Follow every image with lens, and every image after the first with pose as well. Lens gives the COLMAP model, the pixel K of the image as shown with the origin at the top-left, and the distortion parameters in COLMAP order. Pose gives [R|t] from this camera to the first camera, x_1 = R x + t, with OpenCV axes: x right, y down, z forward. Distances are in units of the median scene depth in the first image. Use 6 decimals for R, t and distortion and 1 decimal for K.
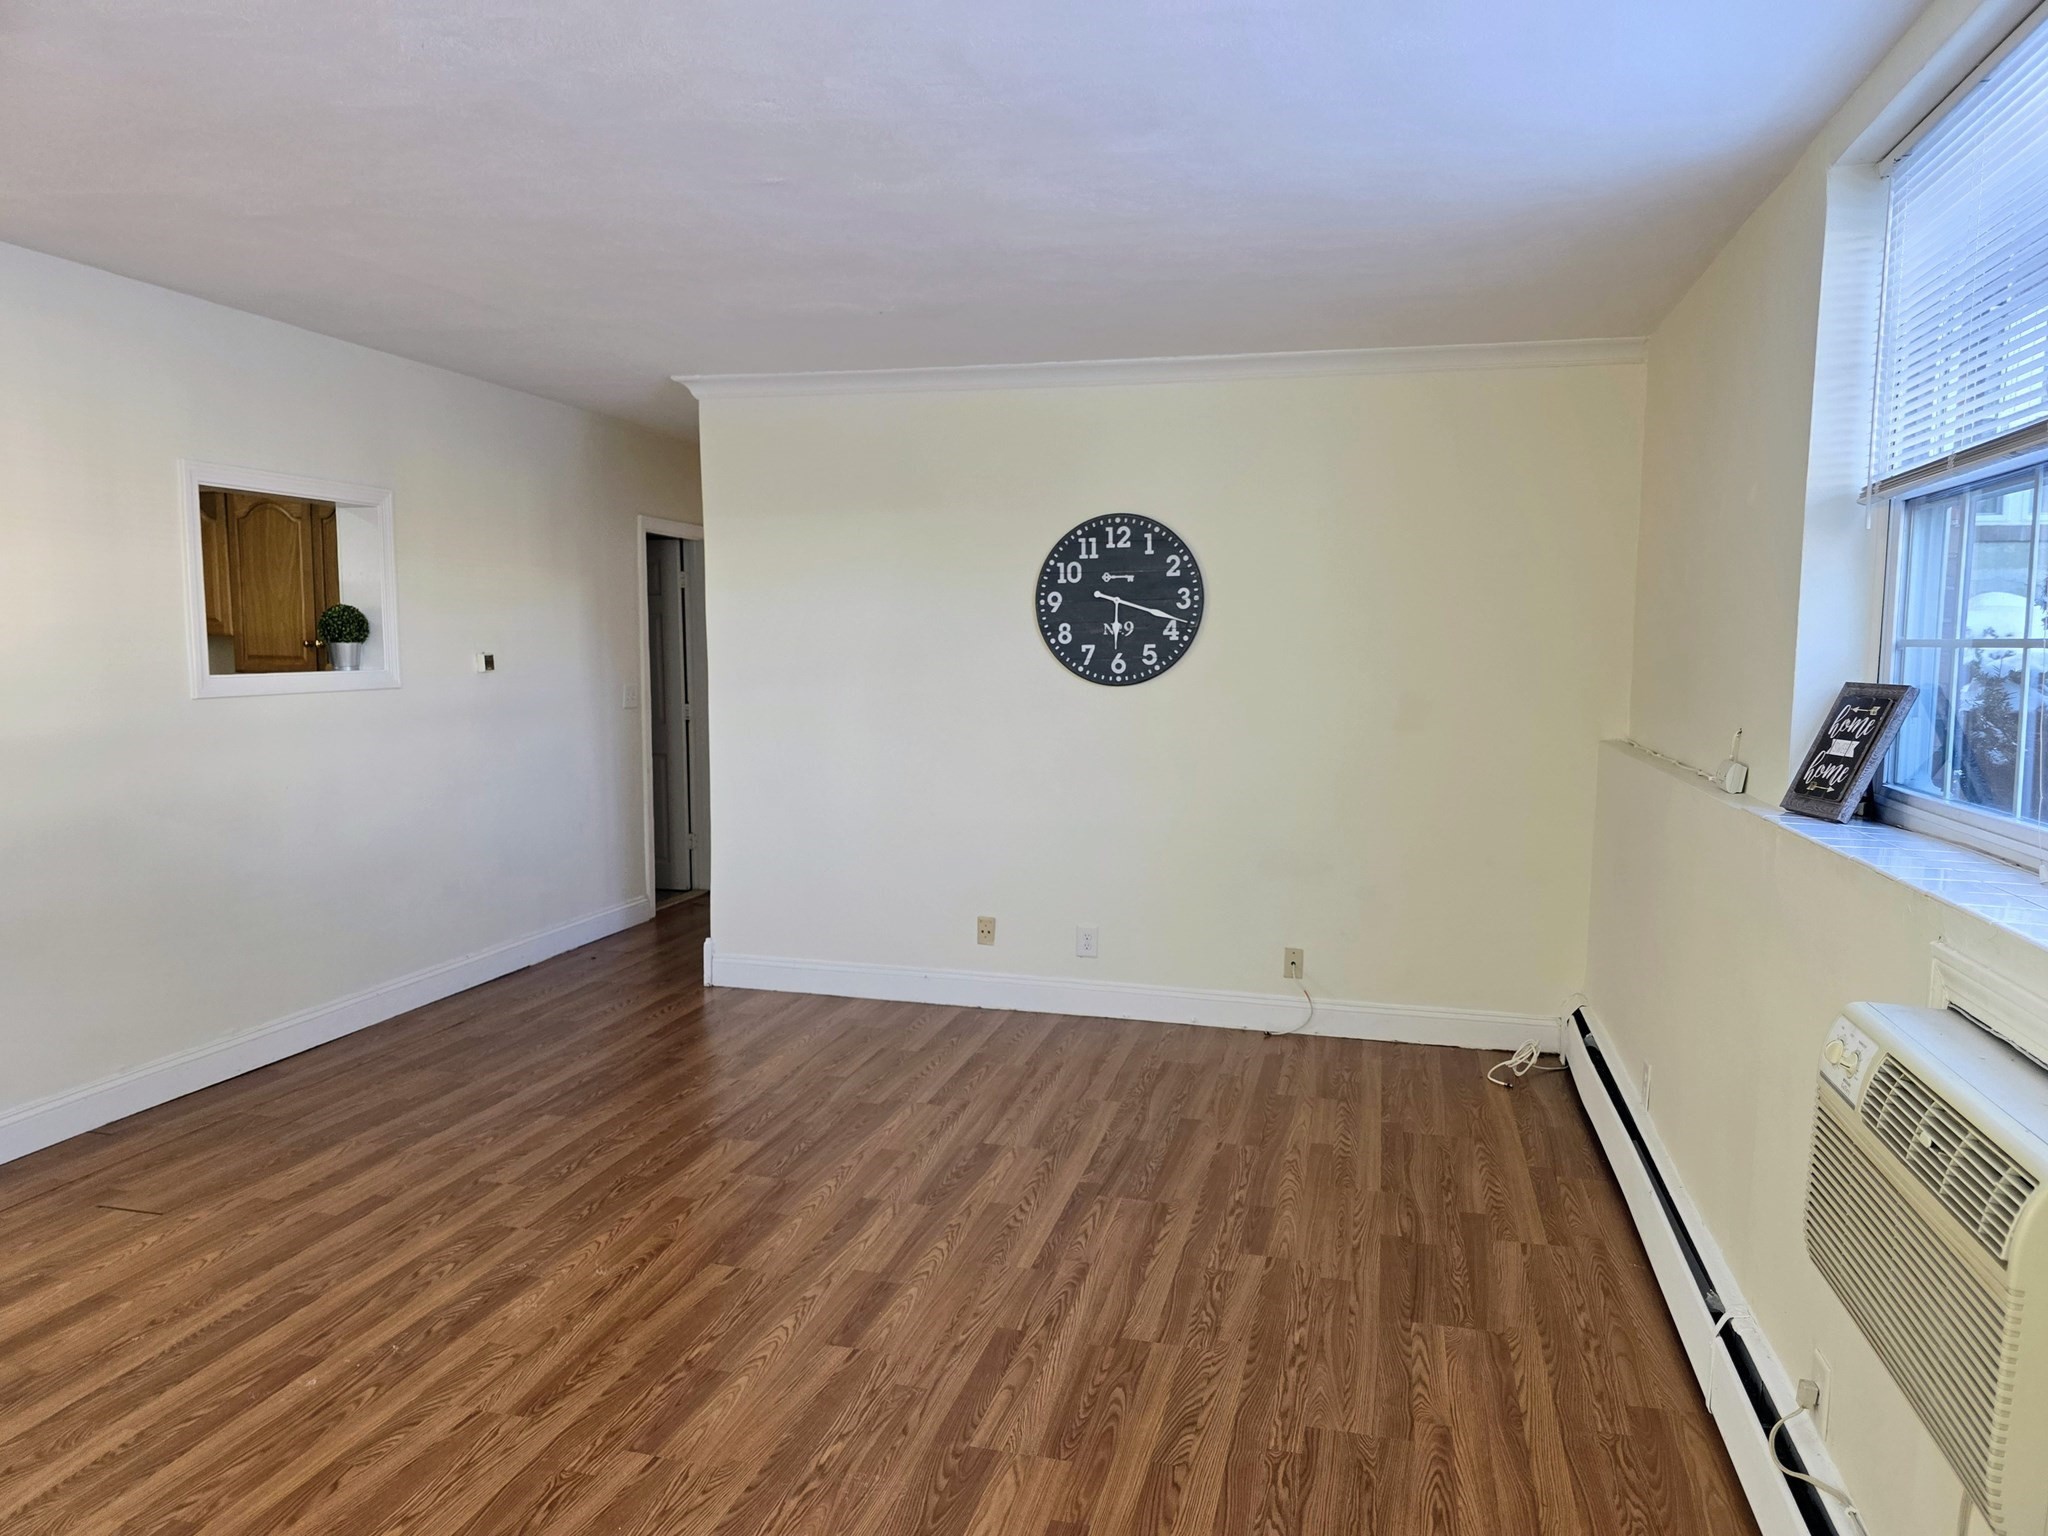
lens RADIAL K [[1373.6, 0, 1036.1], [0, 1373.6, 787.1], [0, 0, 1]] dist [0.068201, -0.066895]
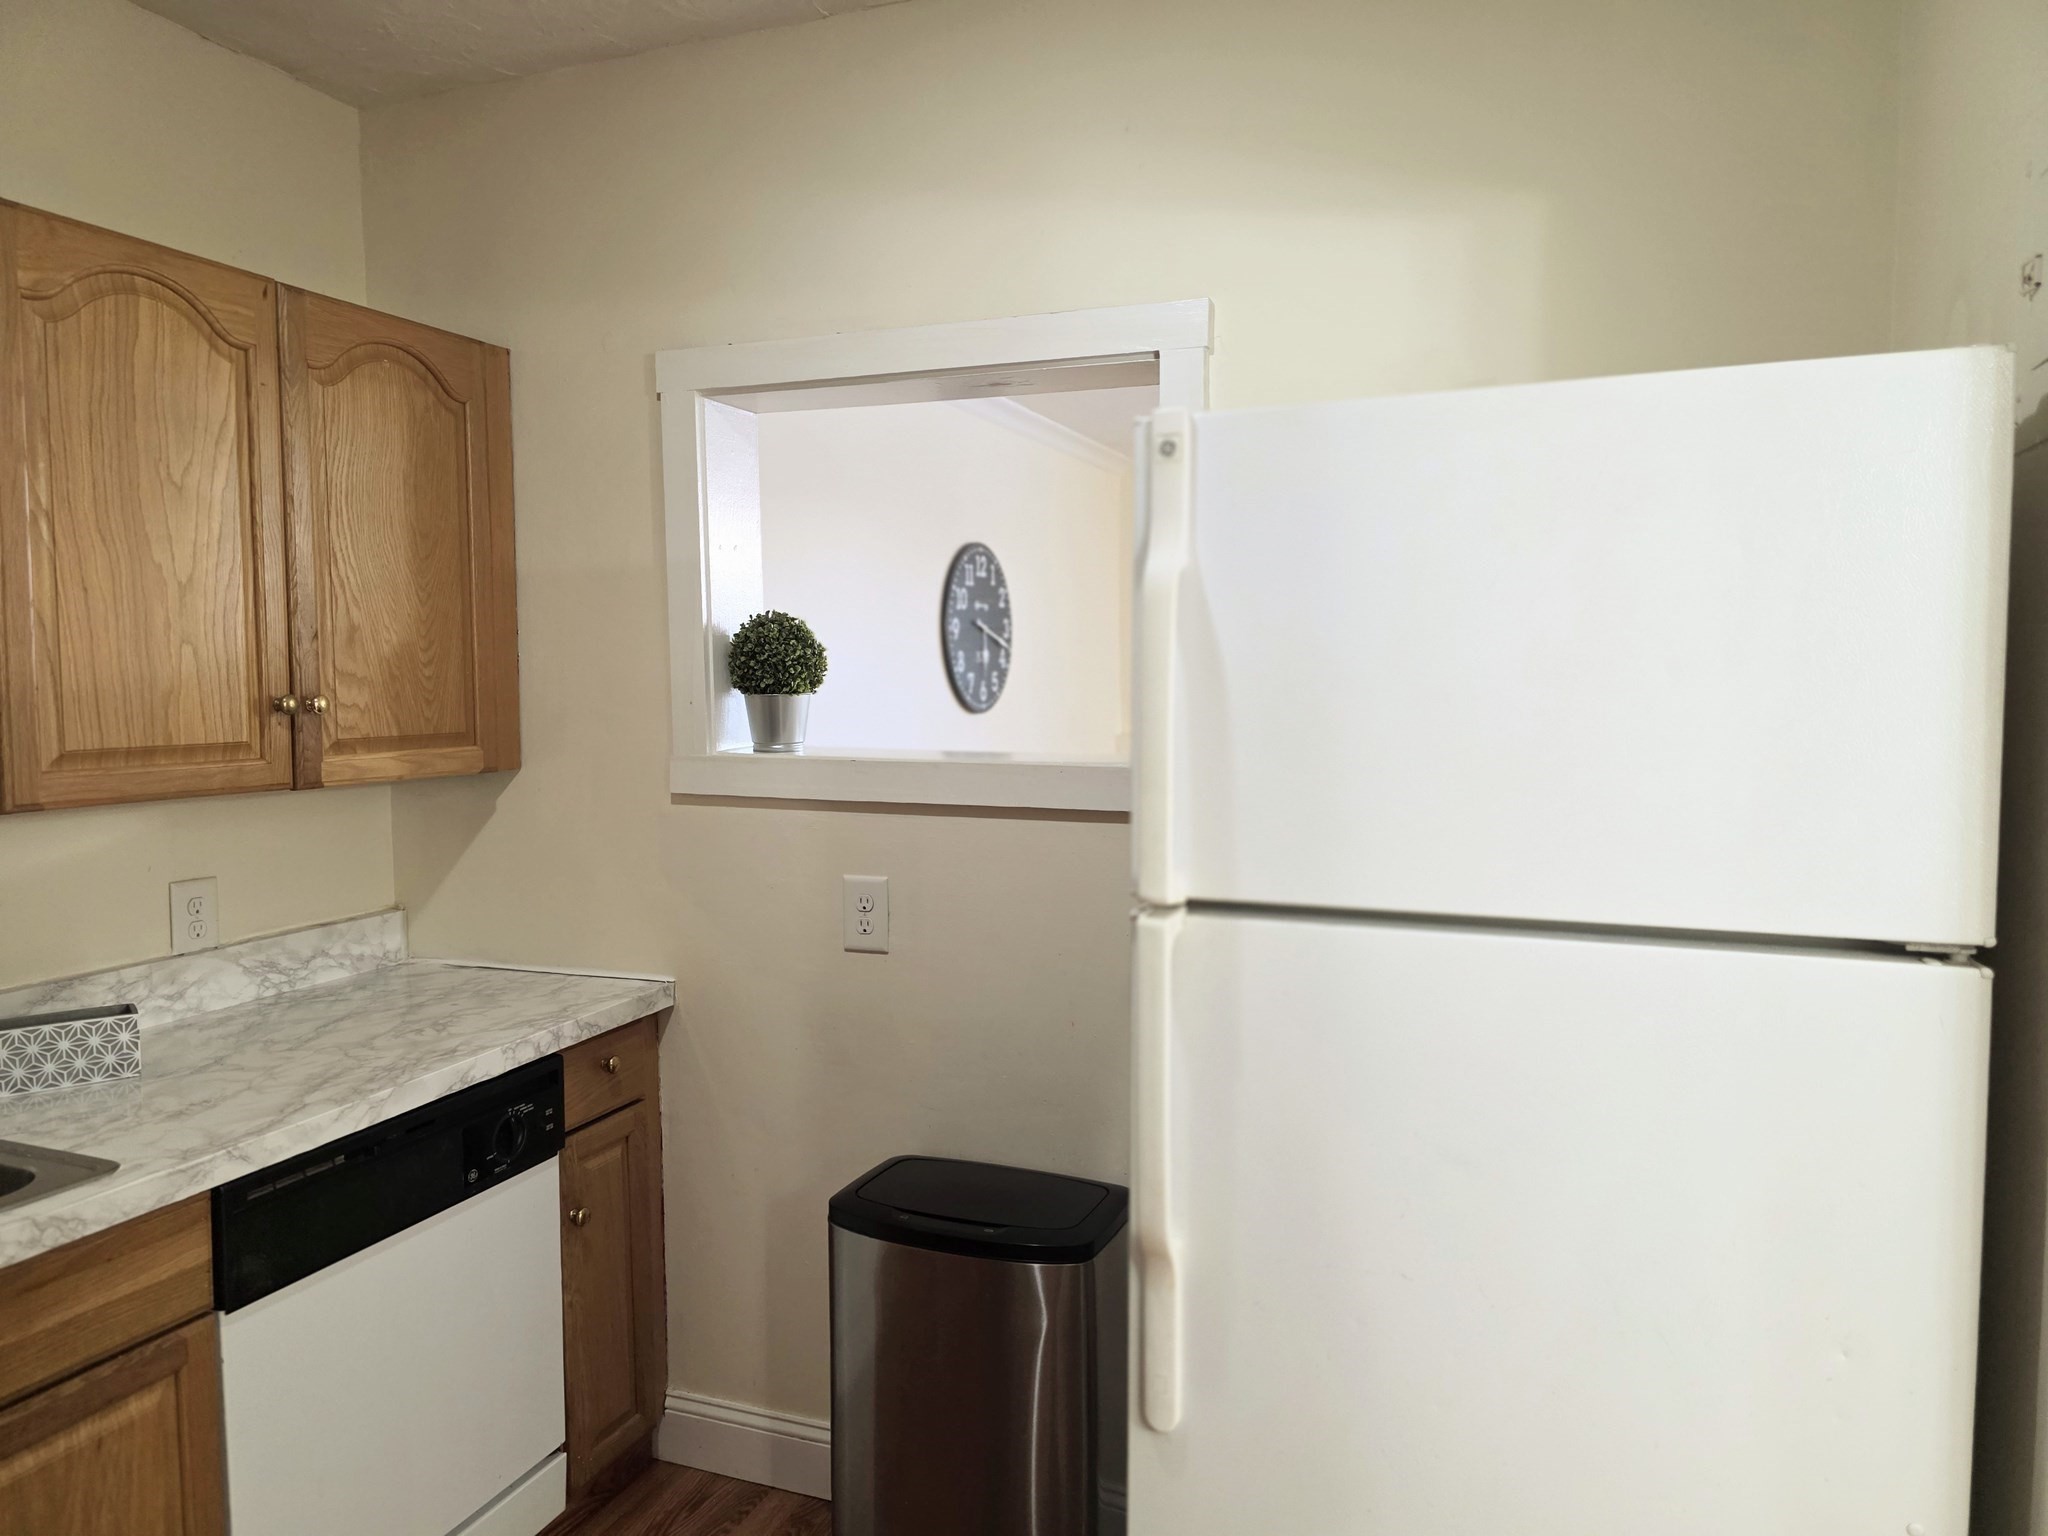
lens RADIAL K [[1373.6, 0, 1037.7], [0, 1373.6, 771.7], [0, 0, 1]] dist [0.068201, -0.066895]
pose [[0.124840, -0.084477, 0.988574, -1.288033], [0.102131, 0.992170, 0.071887, -0.137442], [-0.986906, 0.091989, 0.132490, 1.147218]]
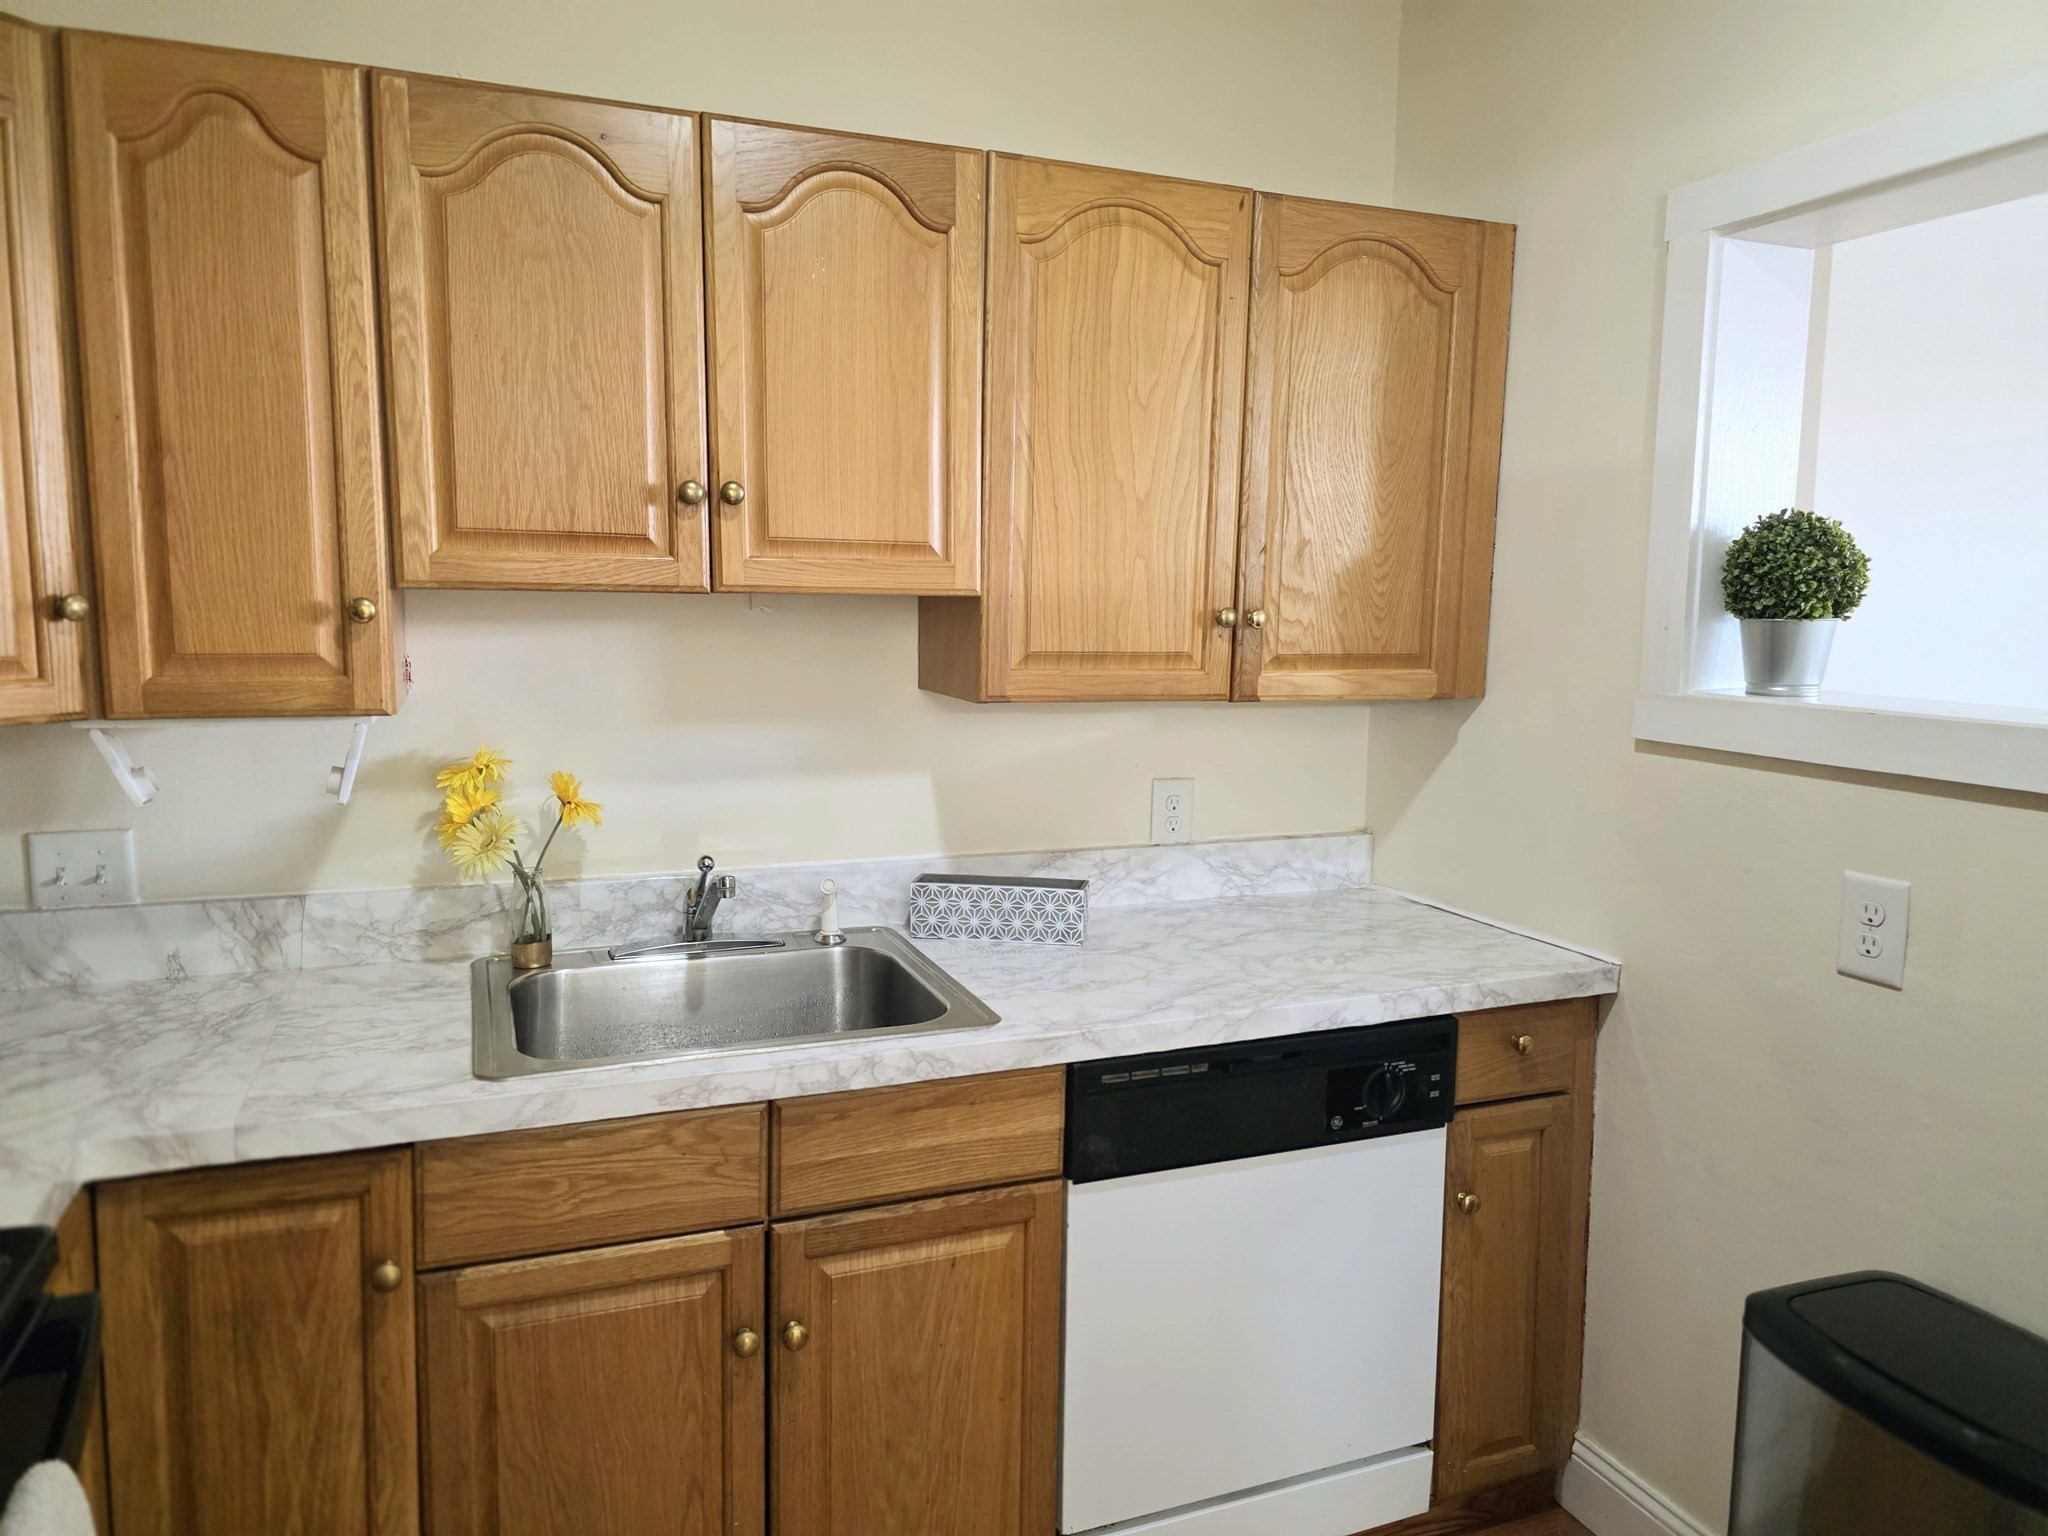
lens RADIAL K [[1373.6, 0, 1034.9], [0, 1373.6, 760.3], [0, 0, 1]] dist [0.068201, -0.066895]
pose [[0.808463, -0.066522, 0.584775, -1.170883], [0.050199, 0.997765, 0.044102, -0.125260], [-0.586402, -0.006300, 0.809996, 1.105959]]
